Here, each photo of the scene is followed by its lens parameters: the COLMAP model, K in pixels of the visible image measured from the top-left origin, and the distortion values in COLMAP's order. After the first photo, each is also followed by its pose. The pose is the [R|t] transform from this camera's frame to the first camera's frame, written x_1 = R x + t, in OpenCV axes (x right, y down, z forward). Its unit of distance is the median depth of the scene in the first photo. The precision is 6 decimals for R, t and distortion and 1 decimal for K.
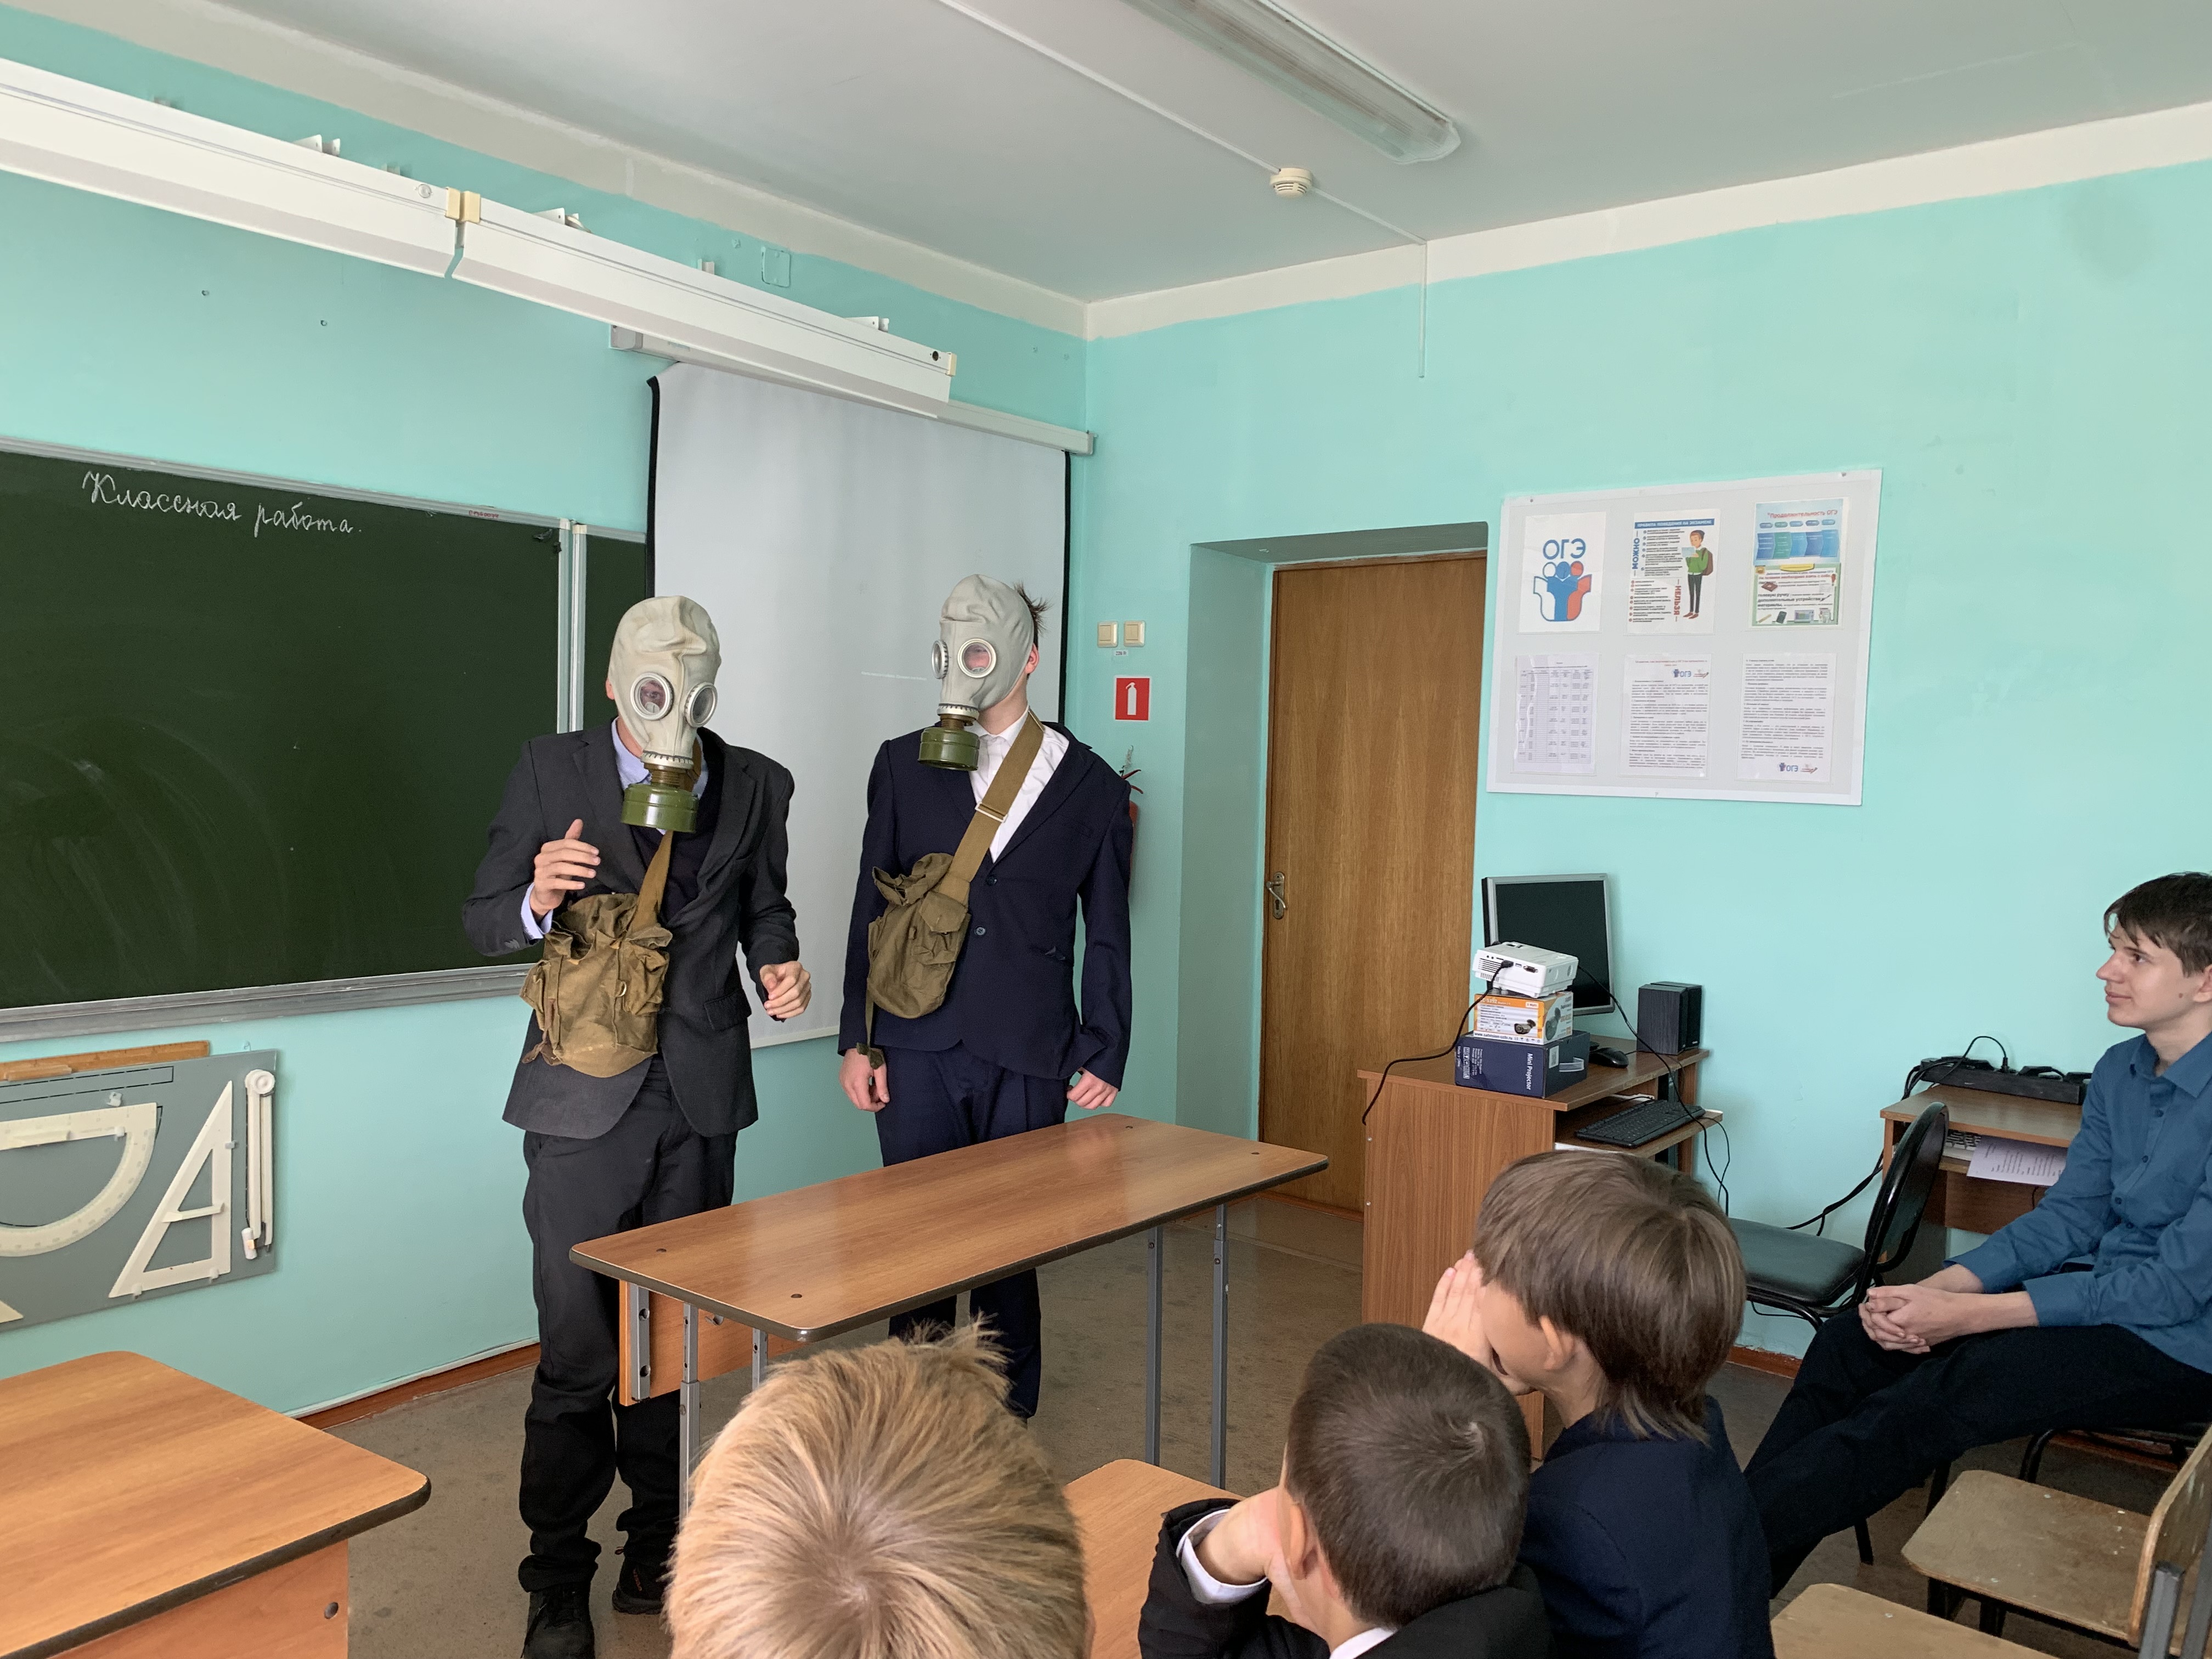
lens RADIAL K [[1694.5, 0, 1094.7], [0, 1694.5, 824.7], [0, 0, 1]] dist [0.036189, -0.030751]
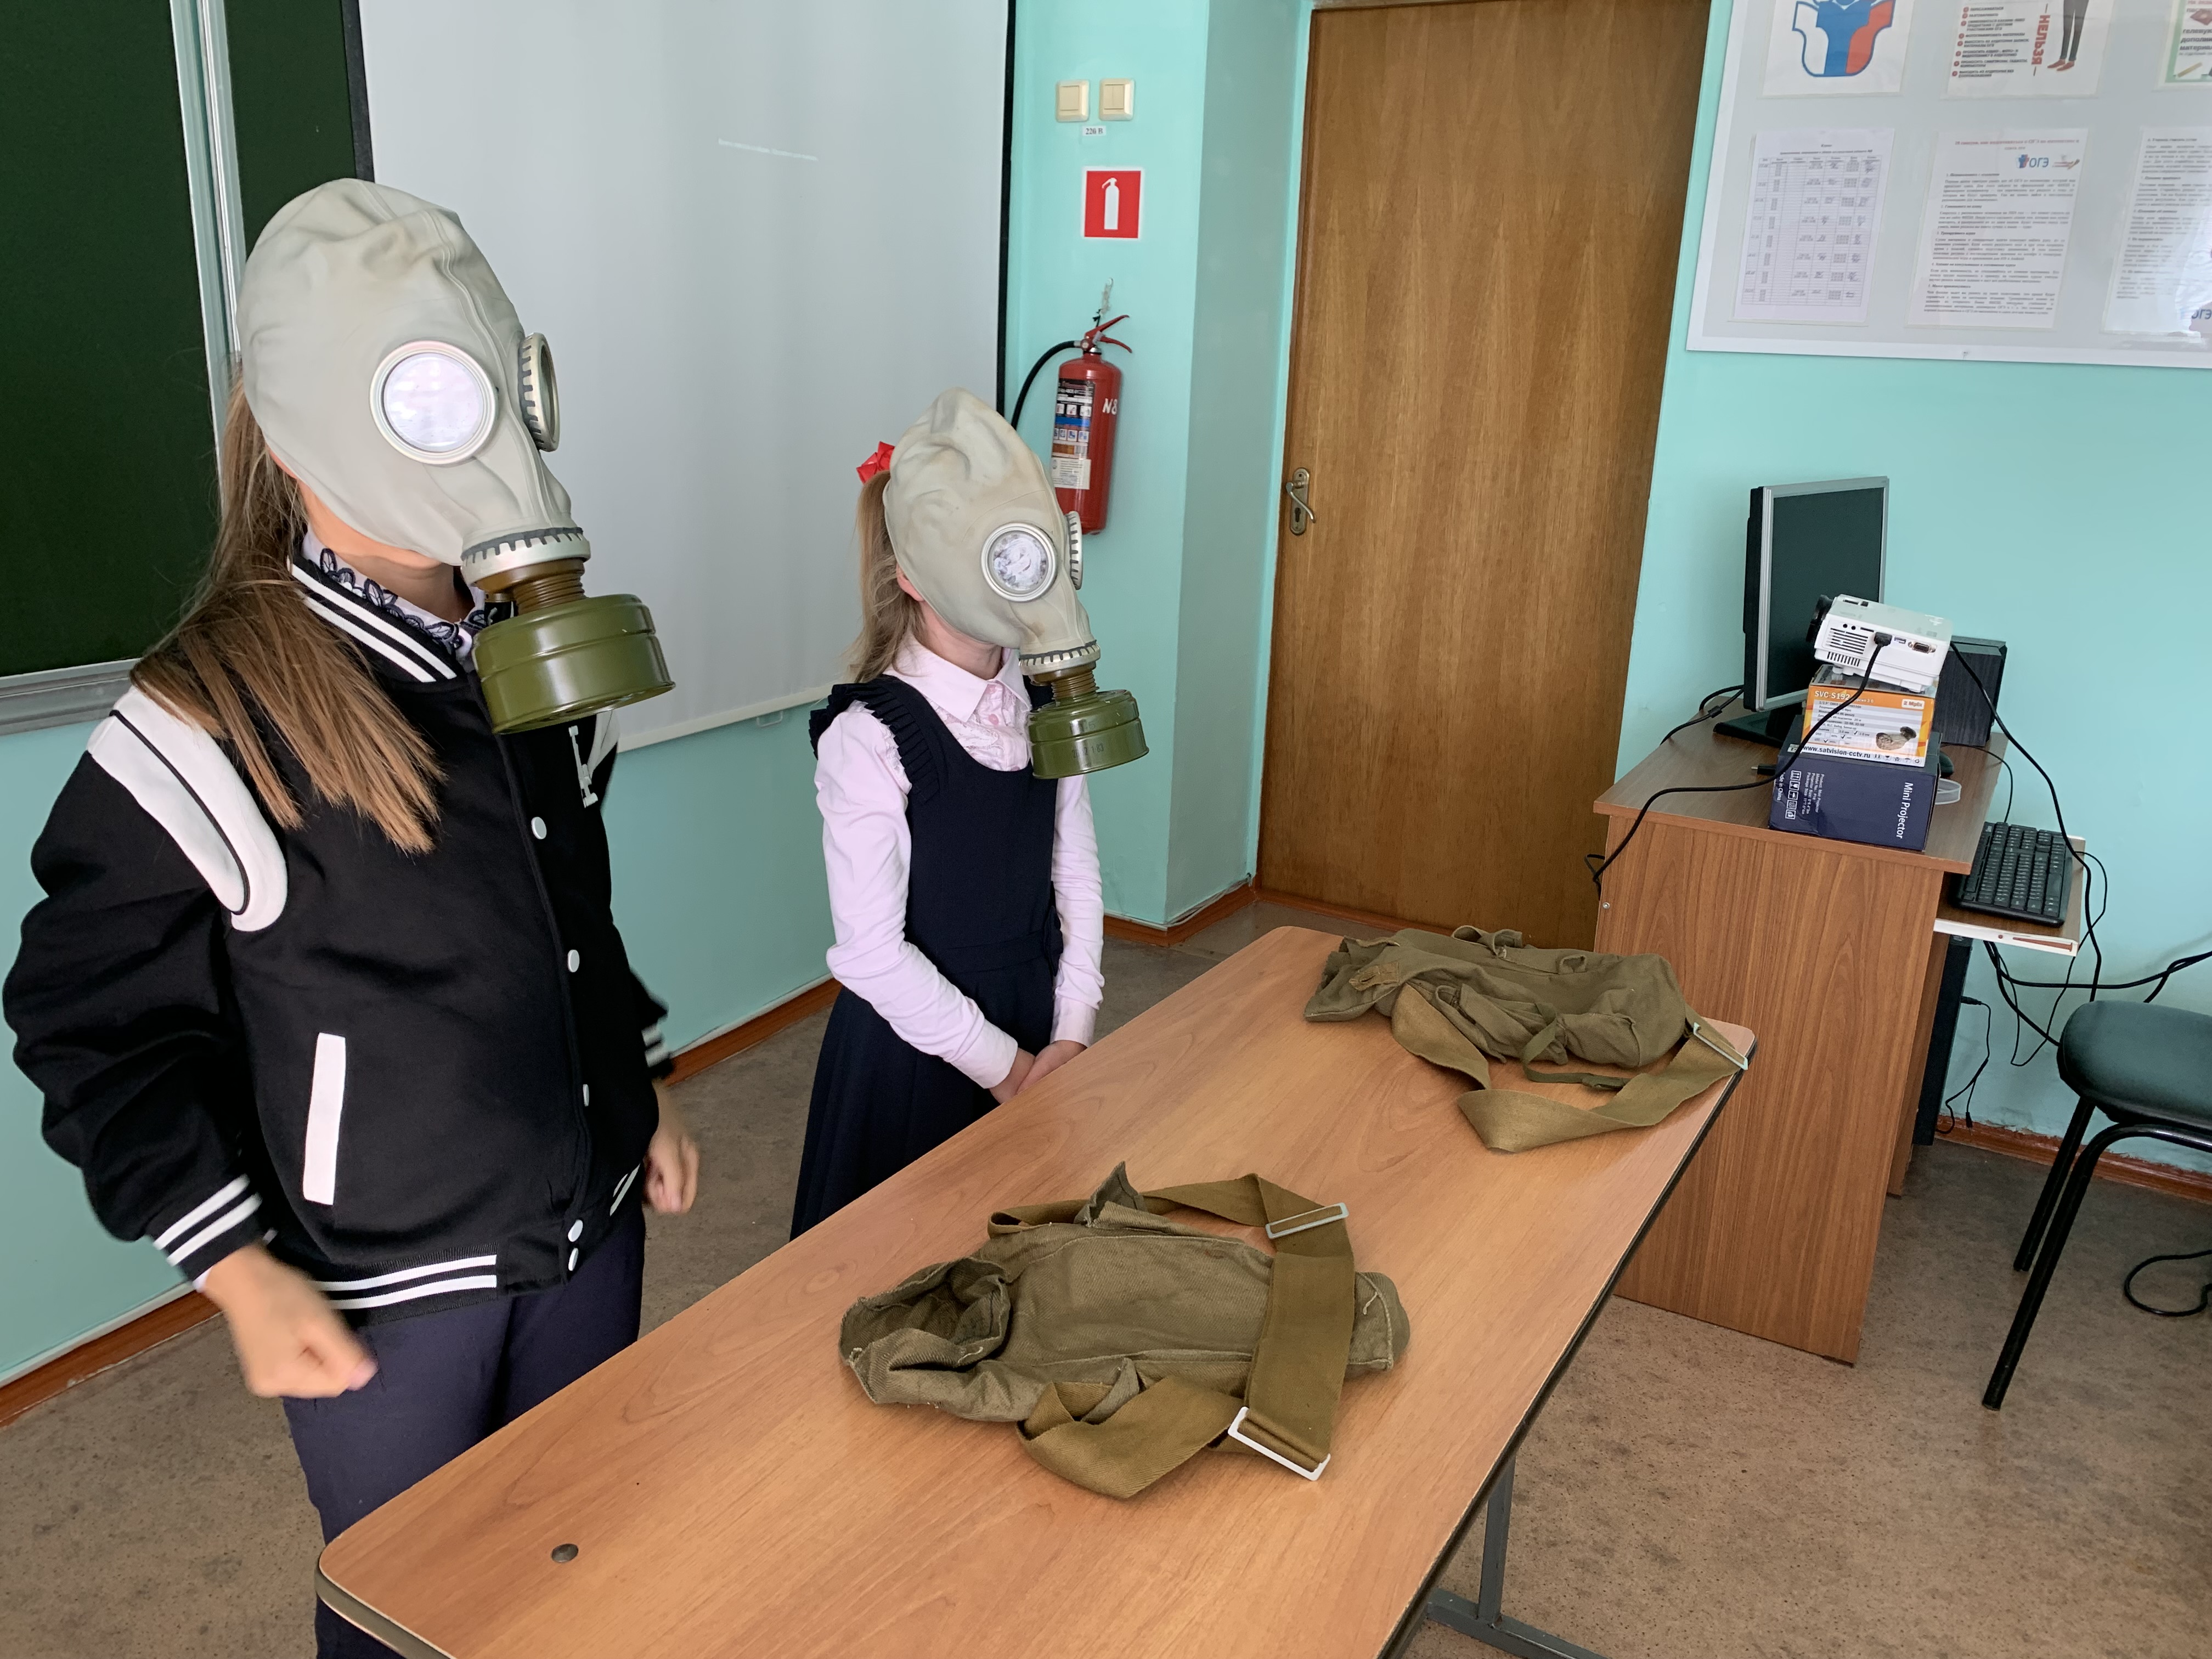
lens RADIAL K [[1694.5, 0, 1112.7], [0, 1694.5, 817.8], [0, 0, 1]] dist [0.036189, -0.030751]
pose [[0.987871, -0.033420, 0.151639, -0.100922], [-0.004487, 0.970012, 0.243016, -0.003056], [-0.155214, -0.240749, 0.958096, 0.344805]]
